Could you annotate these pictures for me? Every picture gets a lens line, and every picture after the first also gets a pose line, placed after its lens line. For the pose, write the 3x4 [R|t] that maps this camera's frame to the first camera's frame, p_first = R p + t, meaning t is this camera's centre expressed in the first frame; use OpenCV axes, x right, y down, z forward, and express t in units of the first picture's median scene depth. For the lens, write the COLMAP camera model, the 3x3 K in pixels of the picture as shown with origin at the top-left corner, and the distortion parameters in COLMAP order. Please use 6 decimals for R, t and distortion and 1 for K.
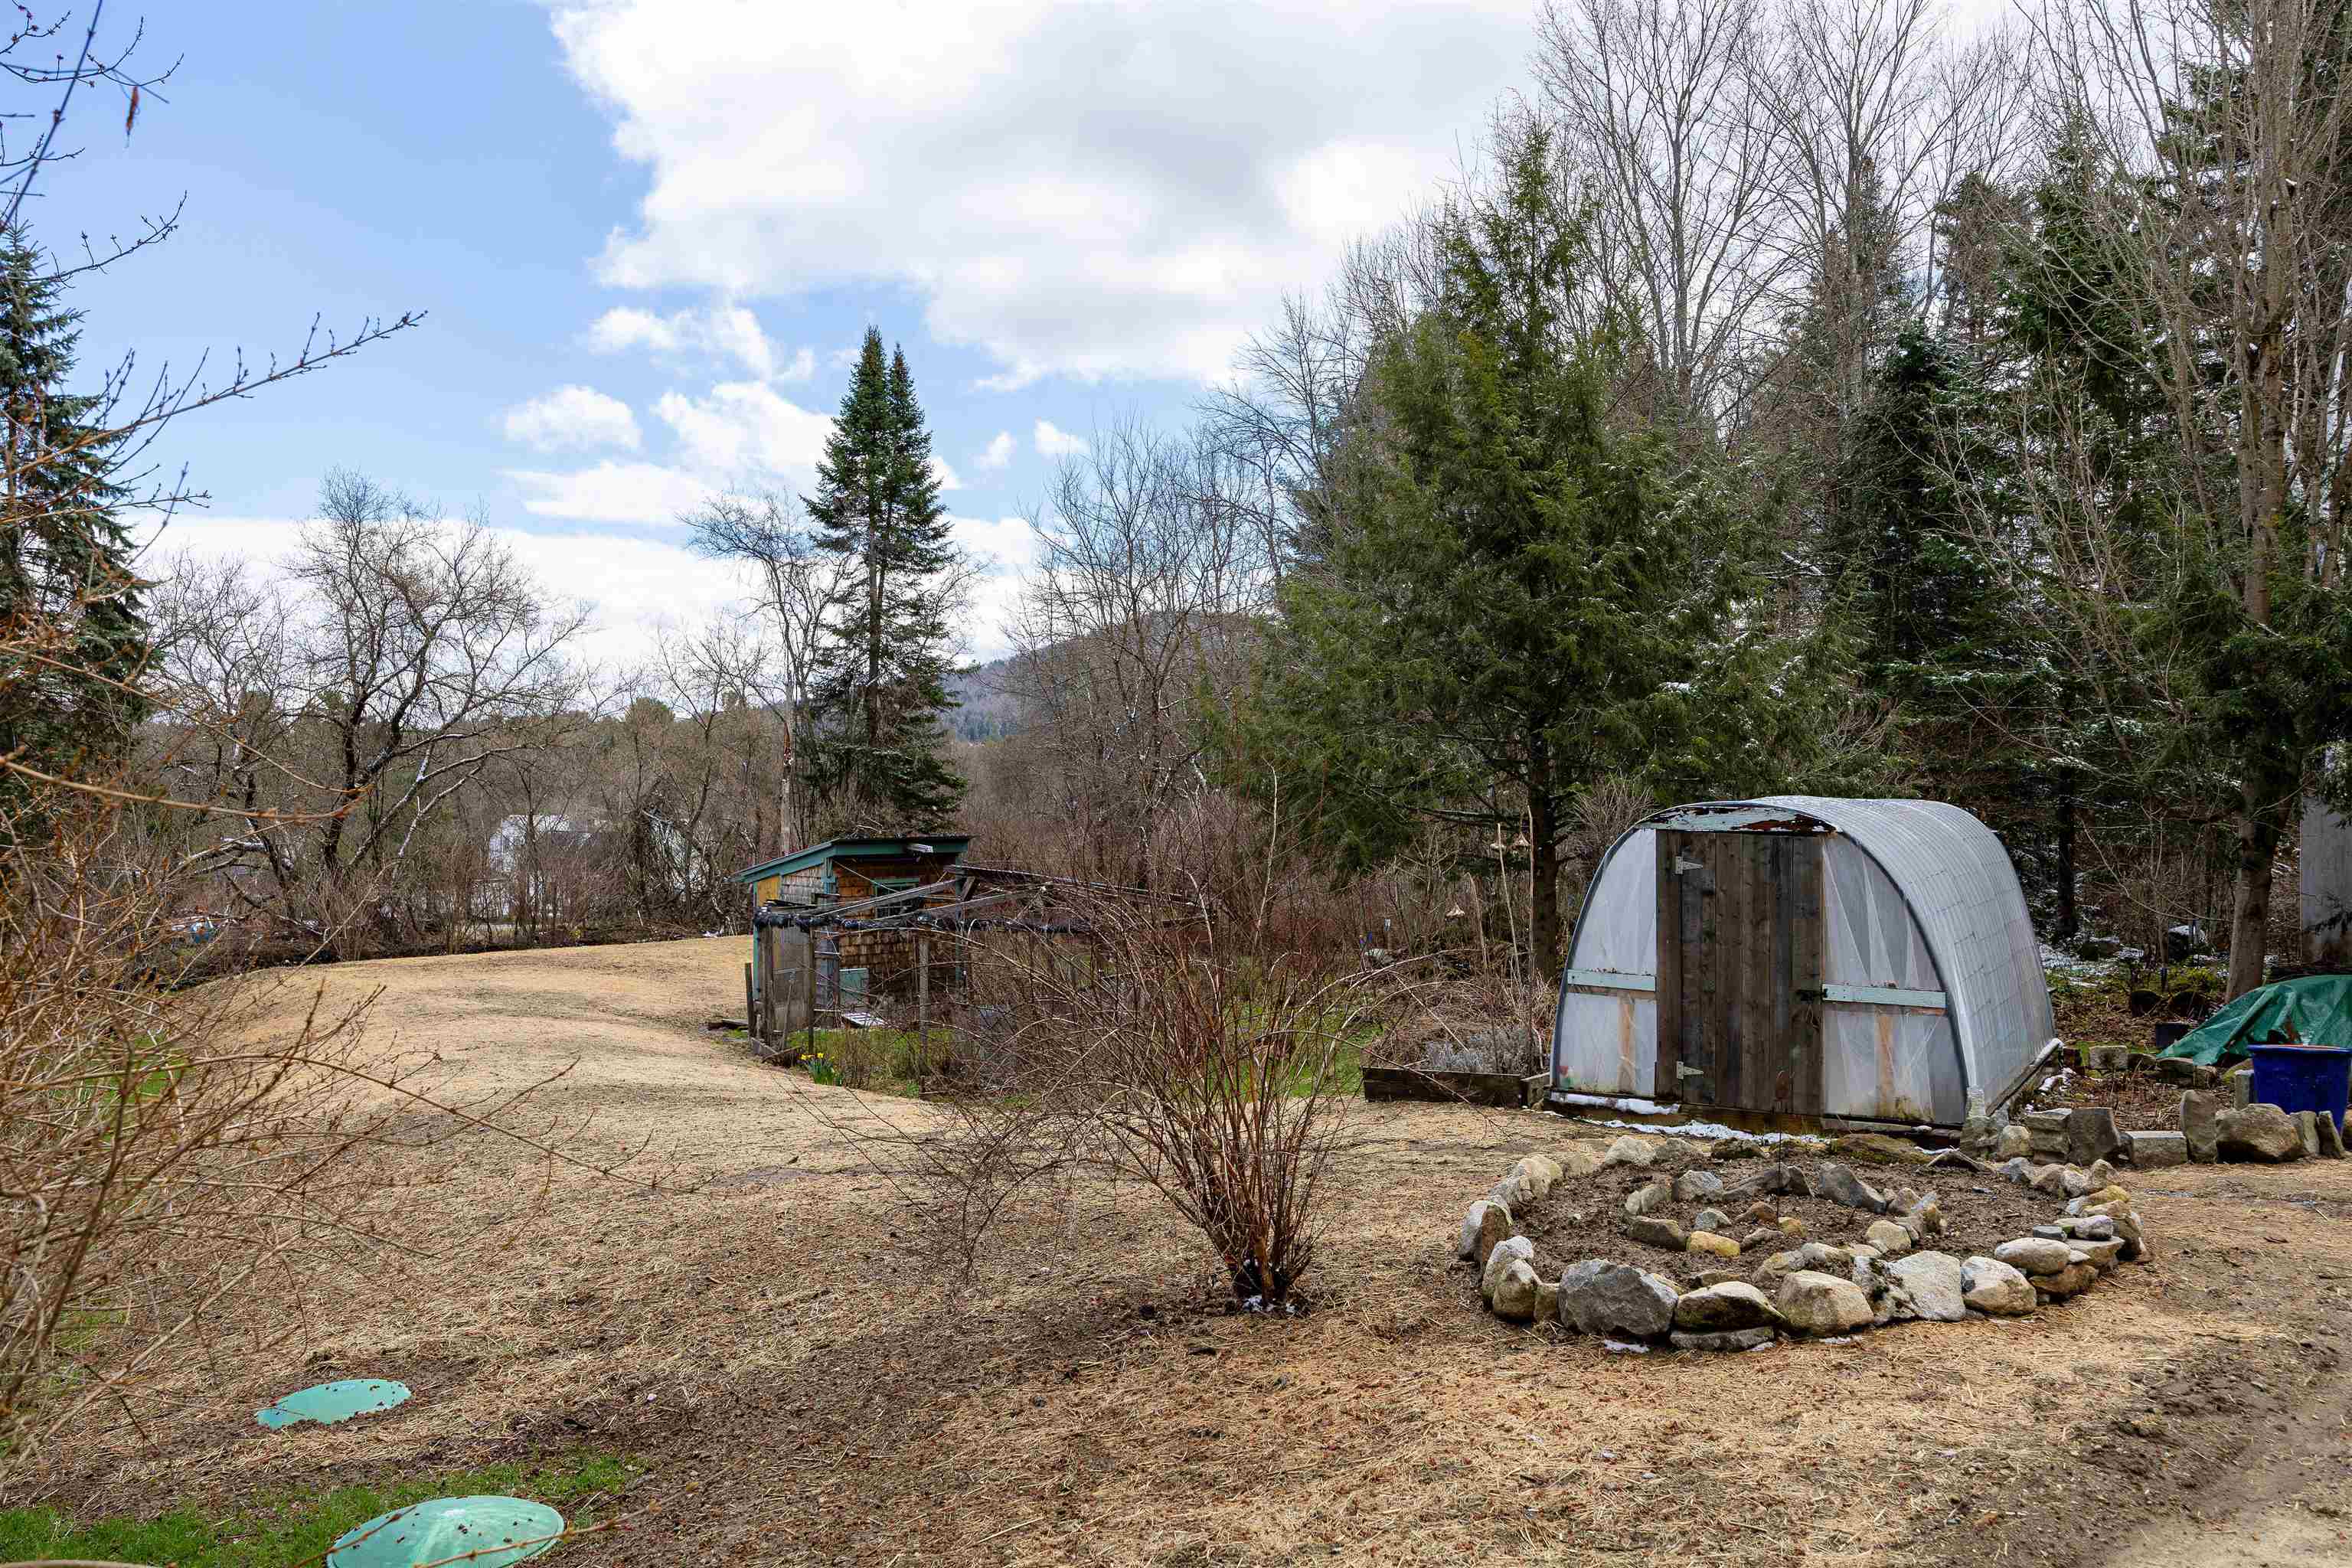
lens RADIAL K [[1810.3, 0, 1170.9], [0, 1810.3, 787.4], [0, 0, 1]] dist [0.013533, -0.001008]
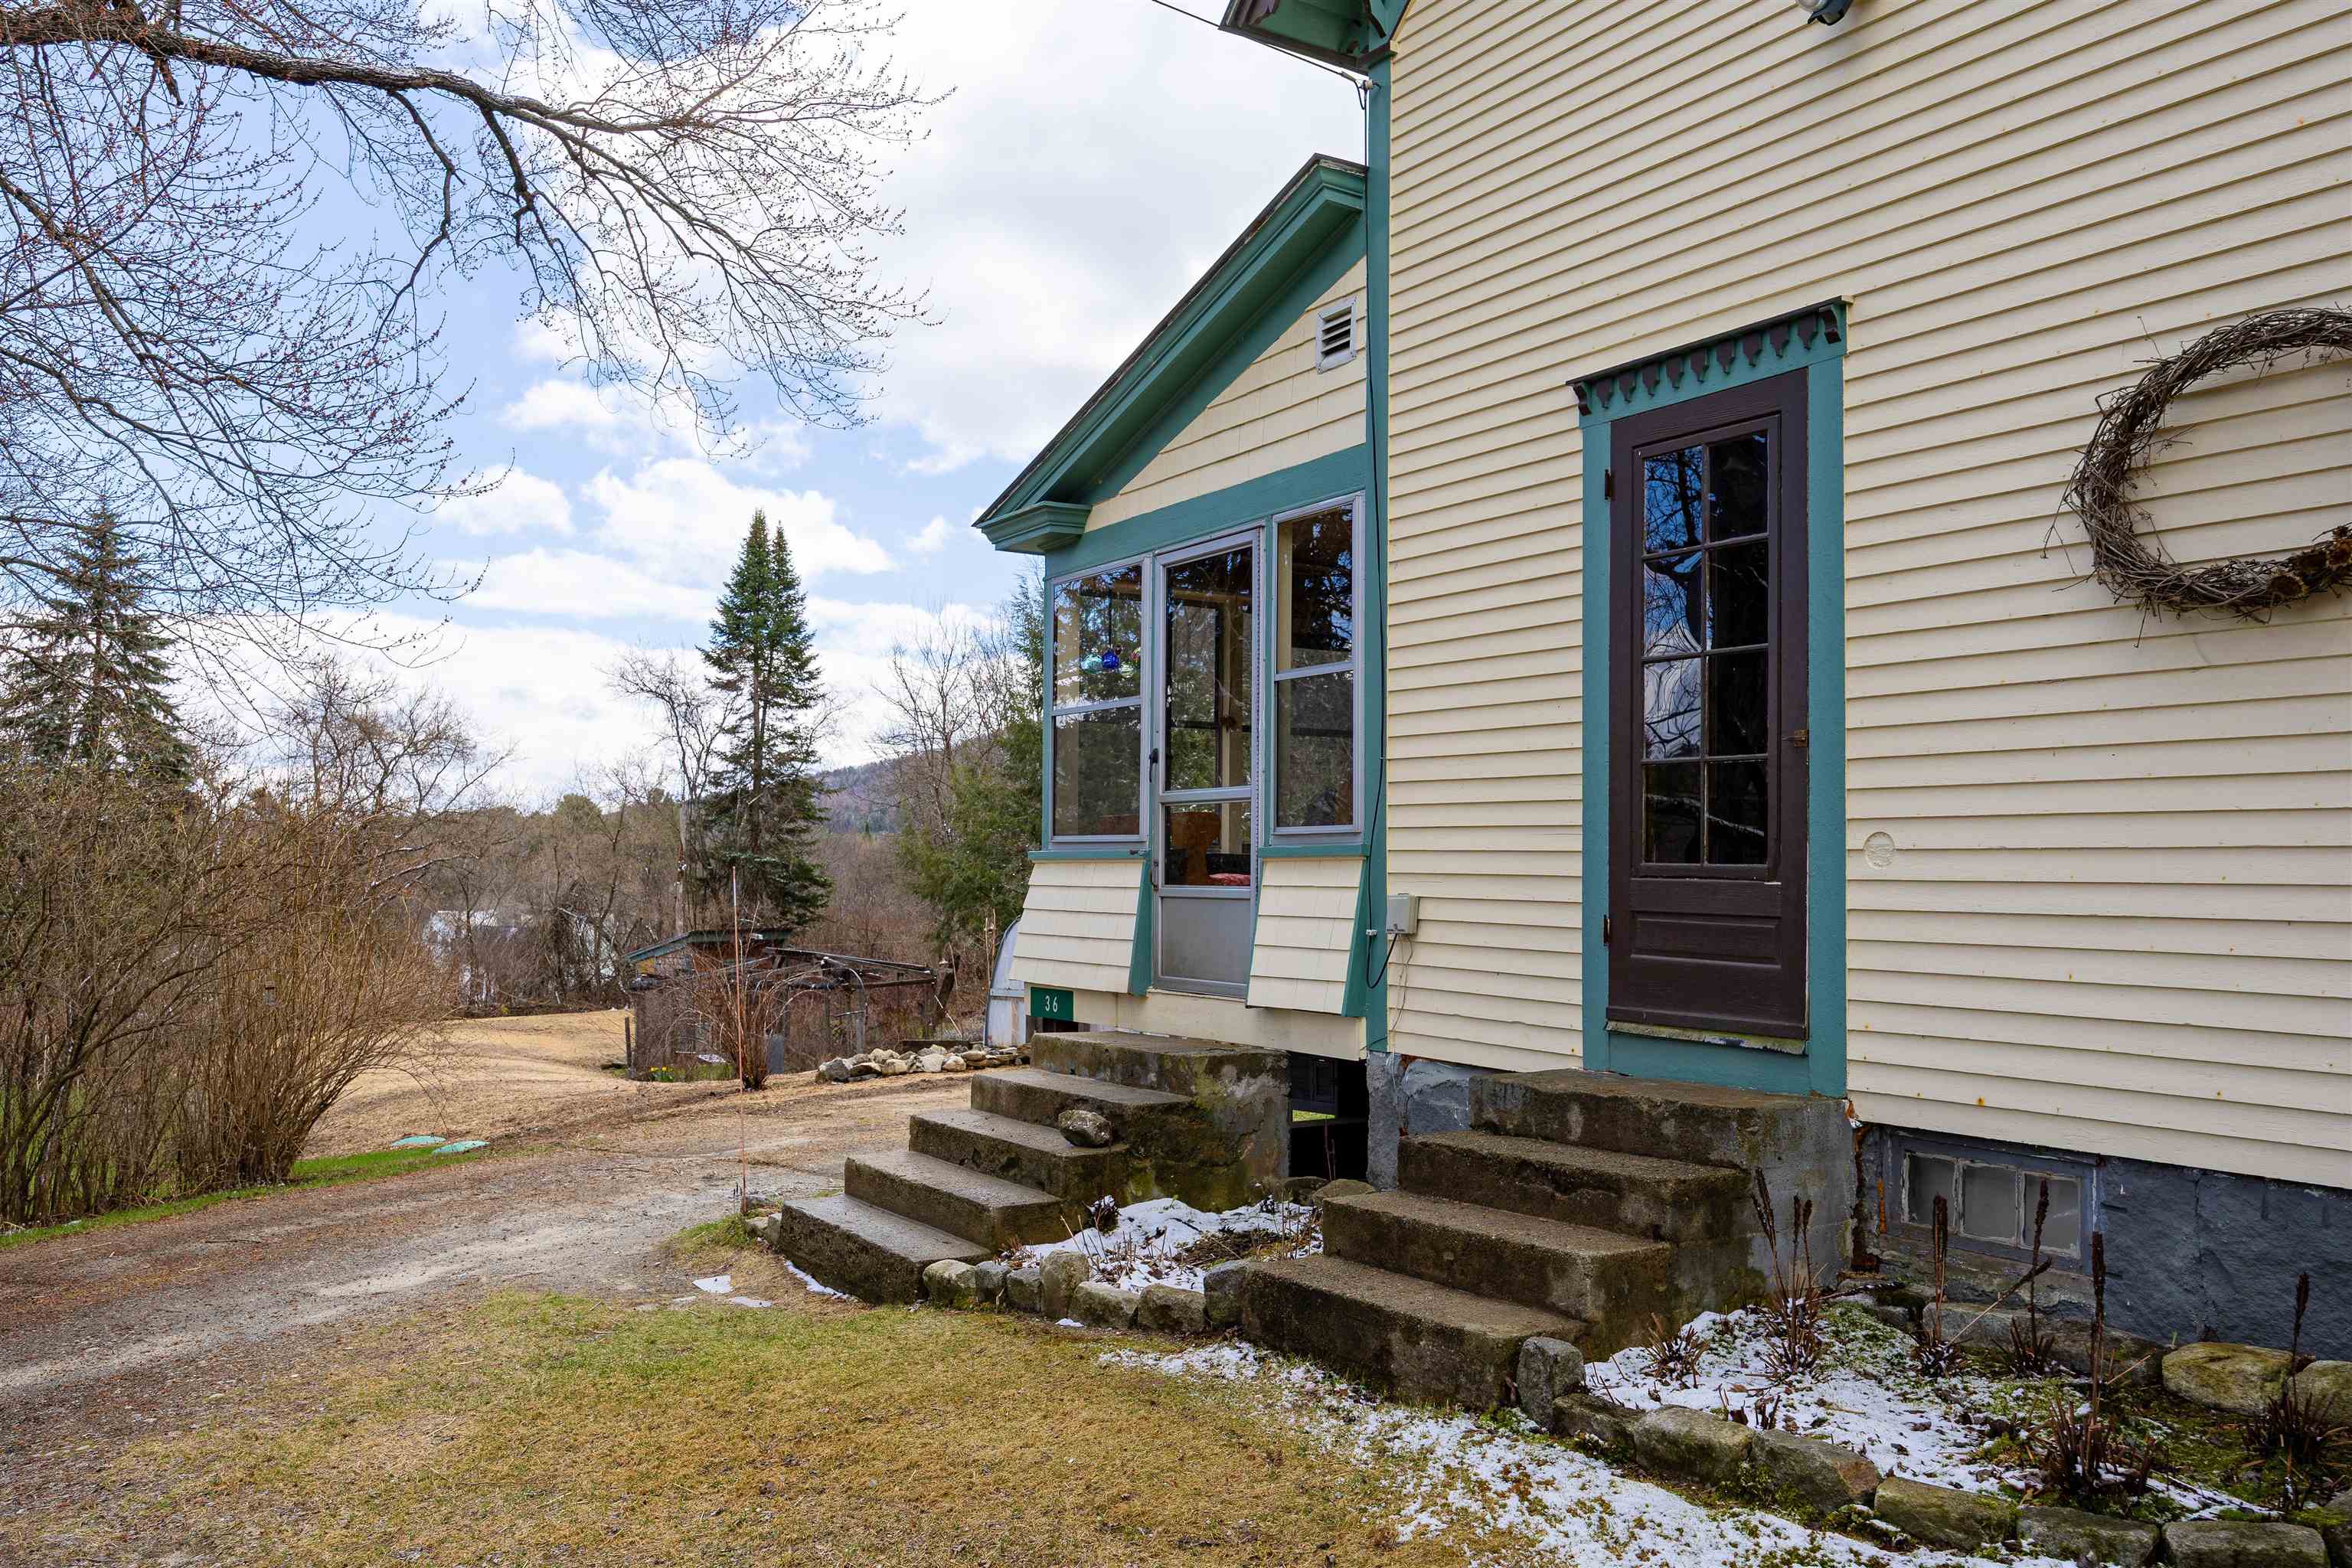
lens RADIAL K [[1810.3, 0, 1184.0], [0, 1810.3, 778.5], [0, 0, 1]] dist [0.013533, -0.001008]
pose [[0.999082, -0.003705, 0.042685, 0.068706], [0.006005, 0.998530, -0.053877, -0.005578], [-0.042423, 0.054084, 0.997635, -0.215832]]
